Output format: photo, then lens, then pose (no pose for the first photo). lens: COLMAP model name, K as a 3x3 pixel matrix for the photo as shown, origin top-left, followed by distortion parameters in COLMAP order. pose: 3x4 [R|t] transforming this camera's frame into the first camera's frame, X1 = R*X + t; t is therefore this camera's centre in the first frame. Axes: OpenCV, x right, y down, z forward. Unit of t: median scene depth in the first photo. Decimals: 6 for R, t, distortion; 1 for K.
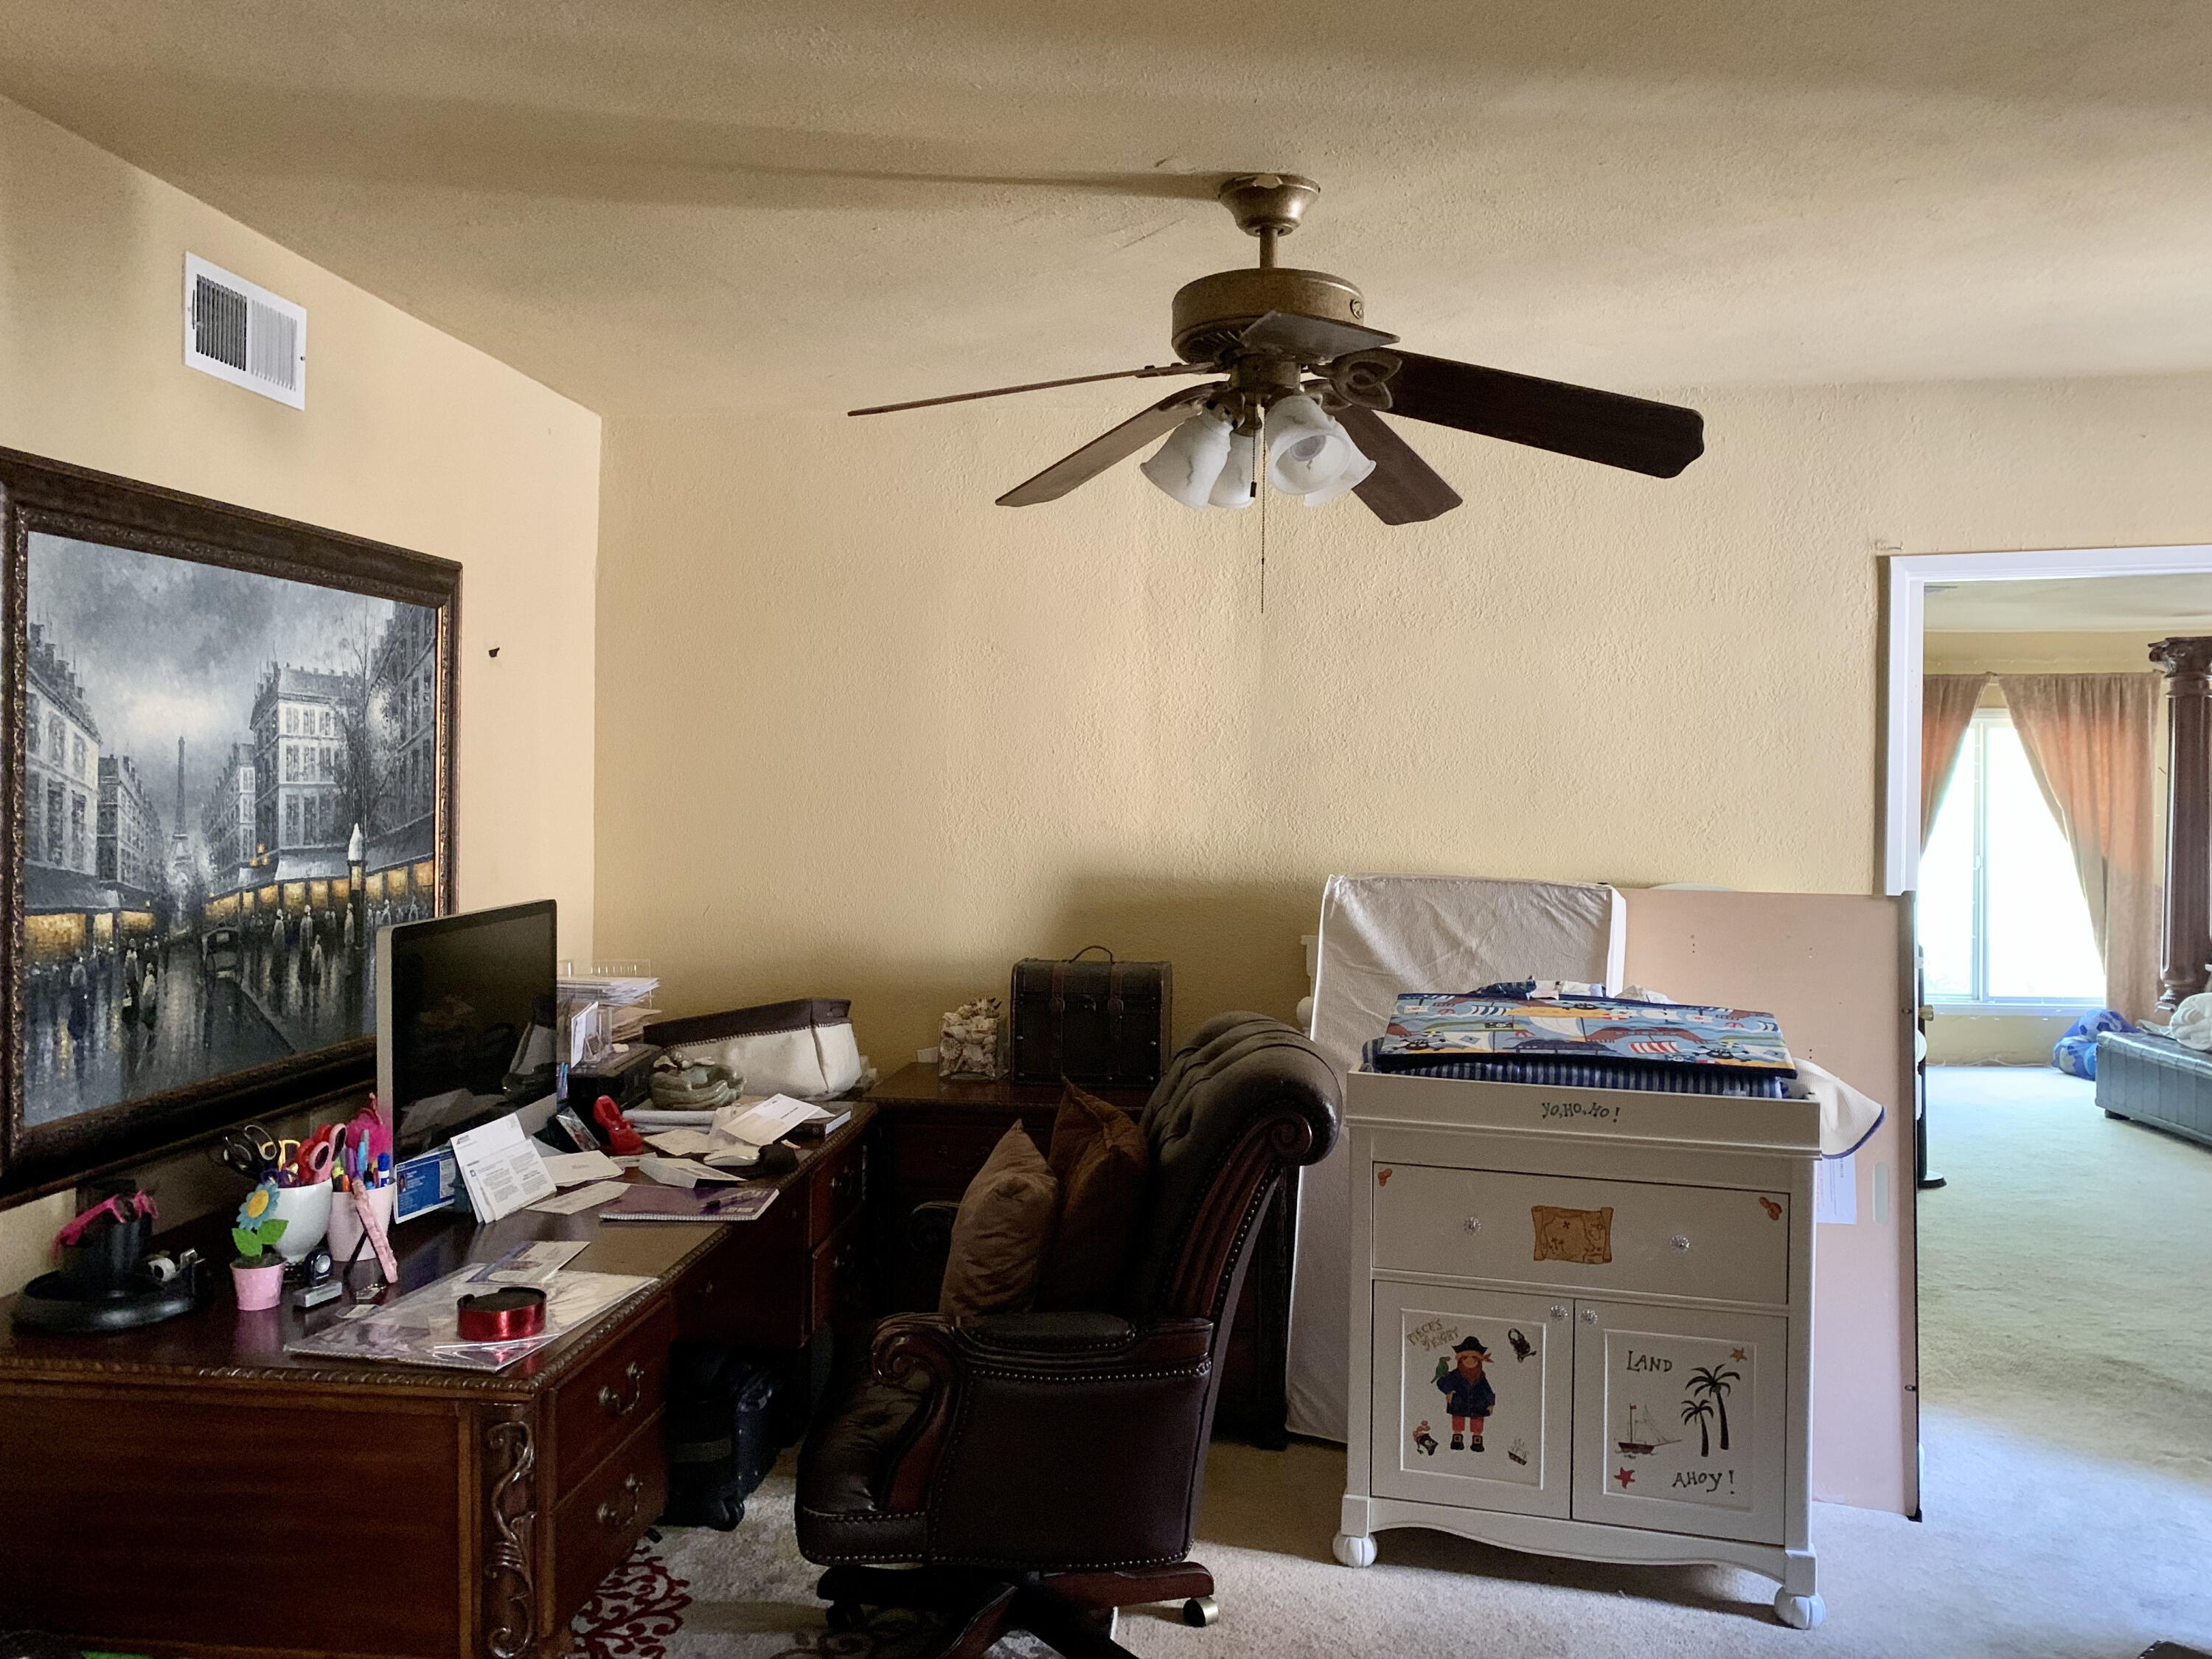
lens RADIAL K [[1696.1, 0, 1100.5], [0, 1696.1, 817.7], [0, 0, 1]] dist [0.005134, 0.004065]
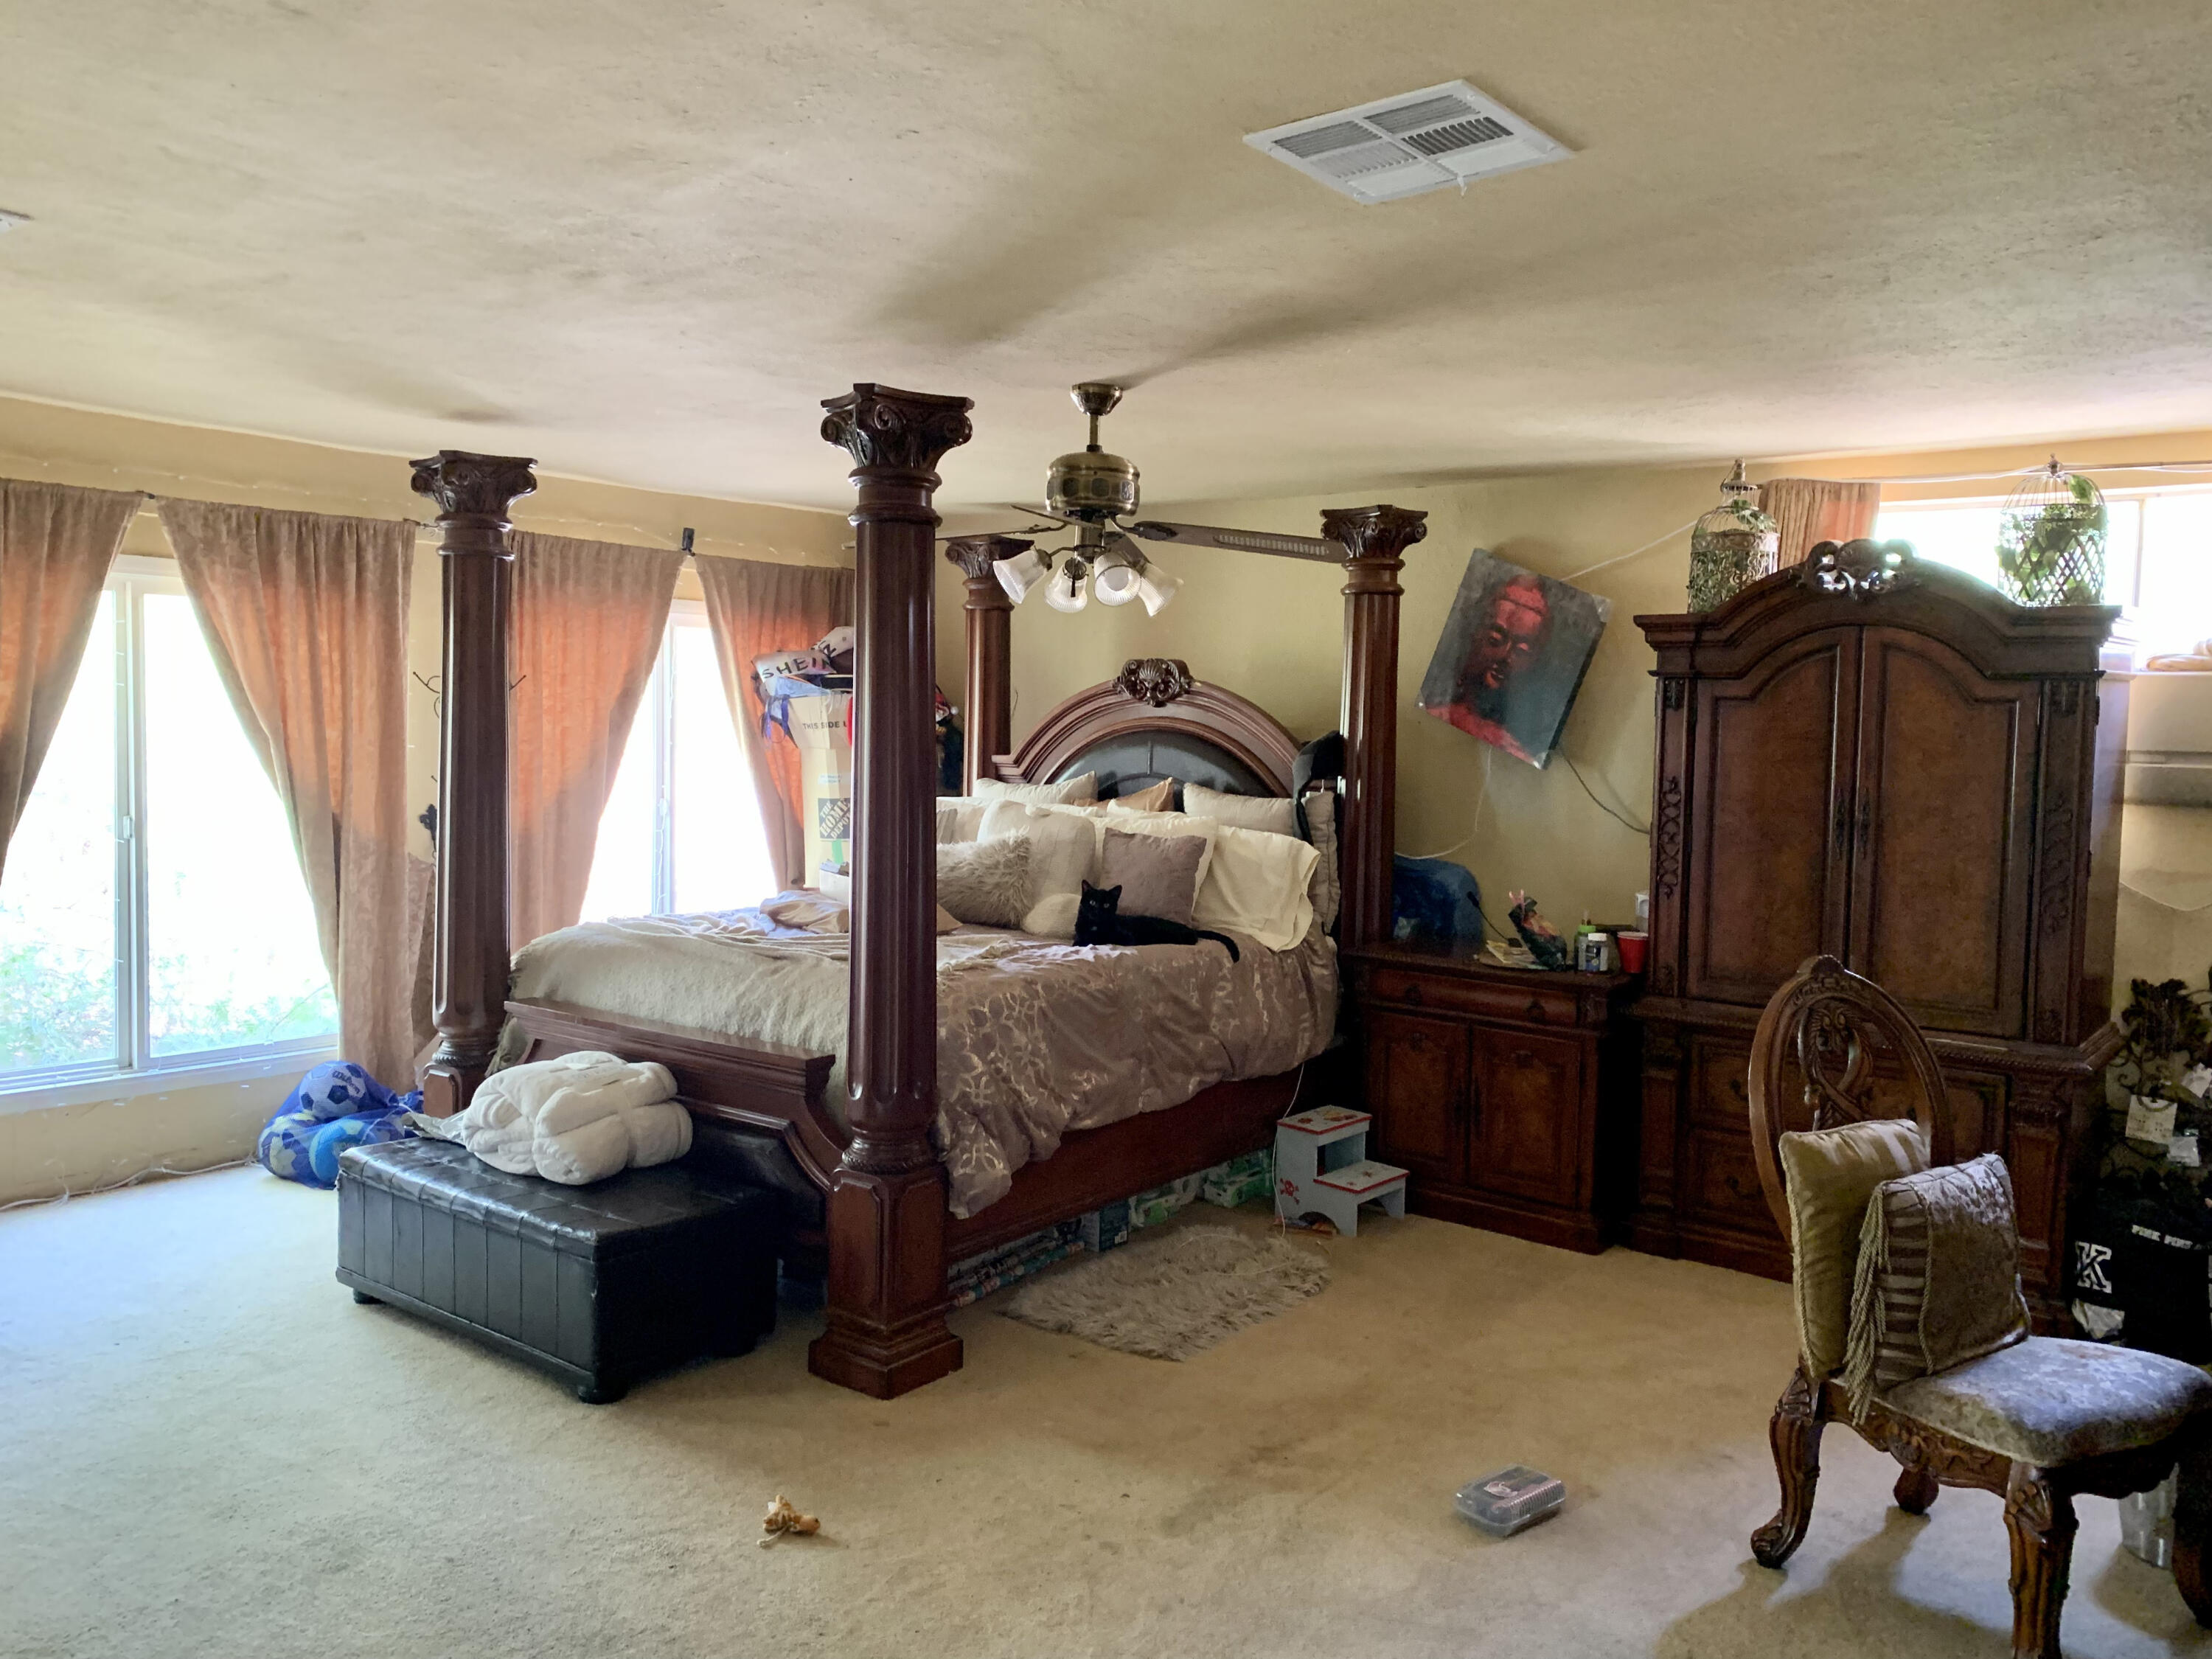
lens RADIAL K [[1696.1, 0, 1100.5], [0, 1696.1, 817.7], [0, 0, 1]] dist [0.005134, 0.004065]
pose [[0.558949, -0.033772, 0.828514, 0.233459], [-0.014576, 0.998616, 0.050540, -0.010831], [-0.829074, -0.040326, 0.557683, 0.423703]]
